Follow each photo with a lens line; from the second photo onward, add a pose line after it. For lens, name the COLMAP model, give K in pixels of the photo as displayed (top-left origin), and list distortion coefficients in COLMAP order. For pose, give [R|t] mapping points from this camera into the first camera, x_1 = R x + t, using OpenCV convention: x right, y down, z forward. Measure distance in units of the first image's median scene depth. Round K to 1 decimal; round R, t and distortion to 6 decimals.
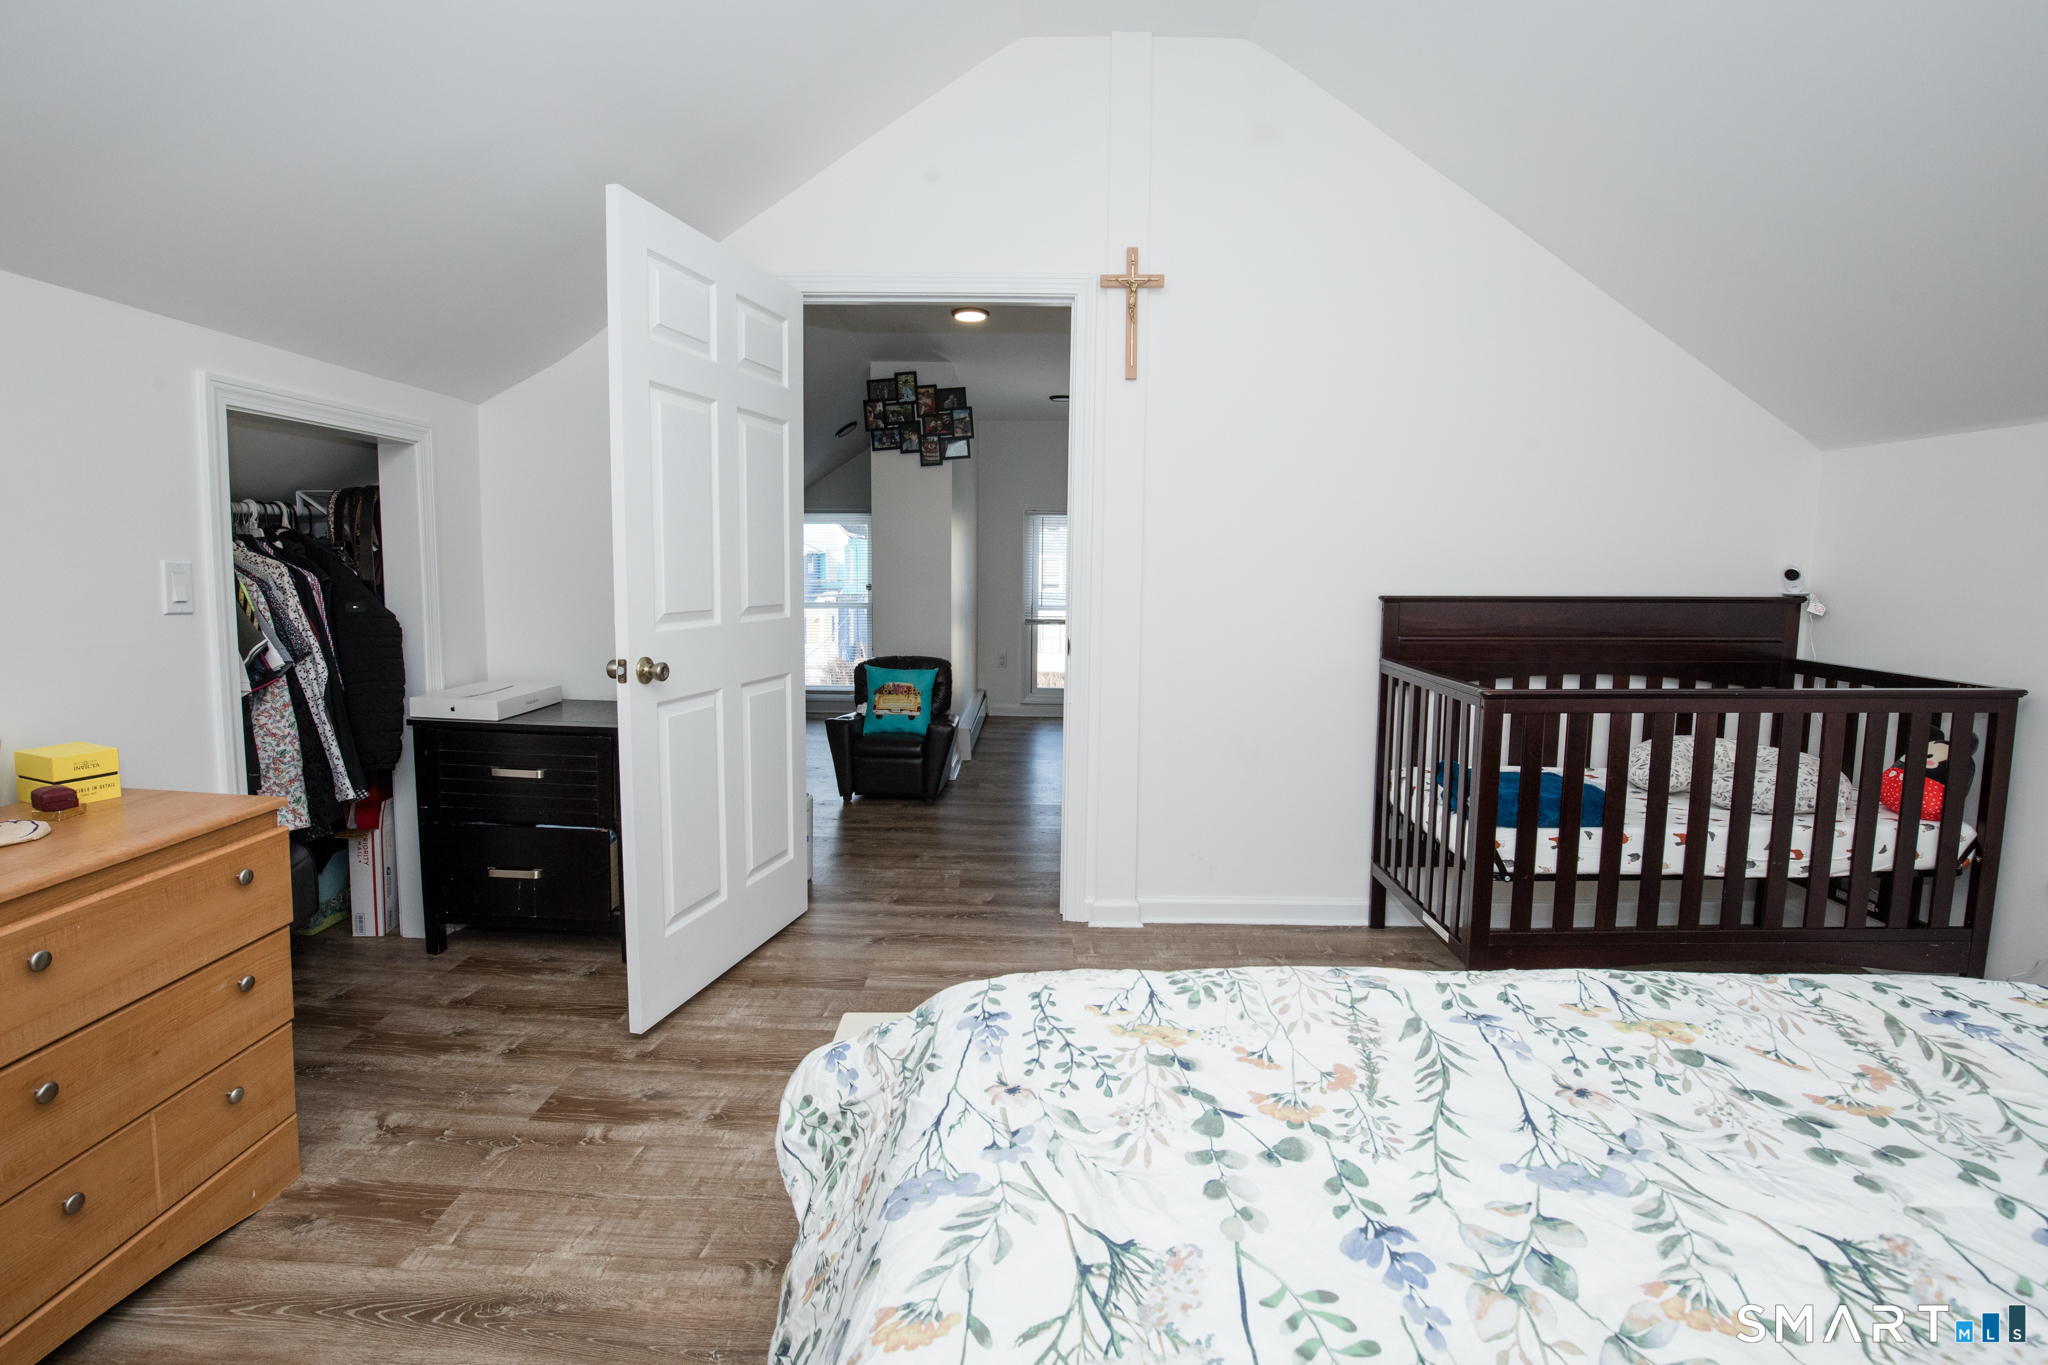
lens RADIAL K [[936.5, 0, 1032.0], [0, 936.5, 677.6], [0, 0, 1]] dist [-0.039129, 0.008479]
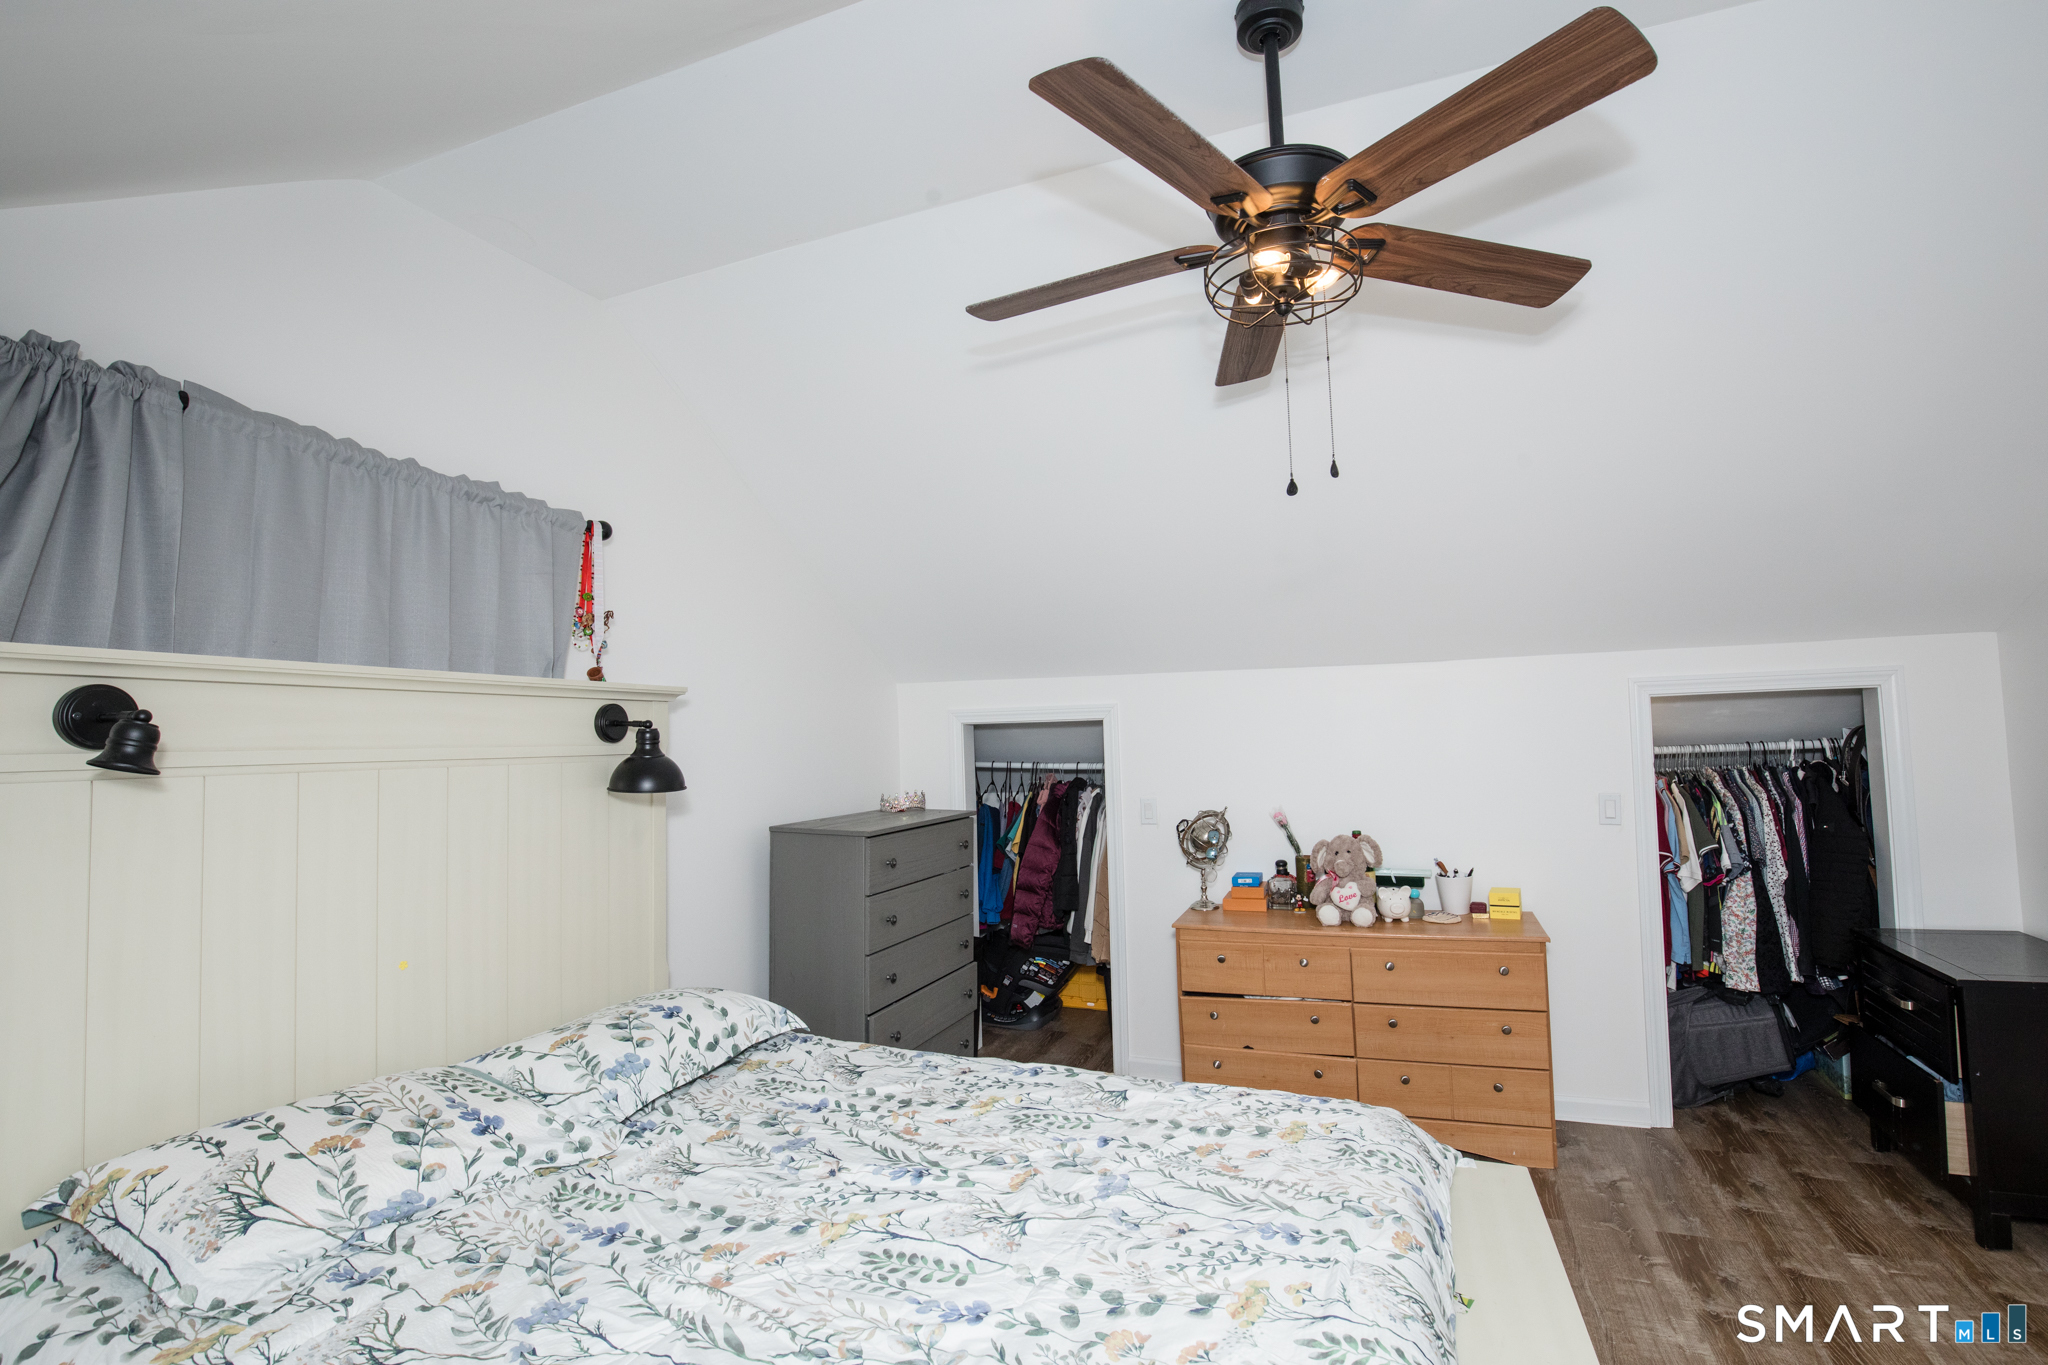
lens RADIAL K [[936.5, 0, 1032.0], [0, 936.5, 677.6], [0, 0, 1]] dist [-0.039129, 0.008479]
pose [[-0.377989, -0.071533, -0.923042, 0.905818], [-0.080274, 0.995788, -0.044299, -0.153426], [0.922323, 0.057352, -0.382139, 0.545739]]
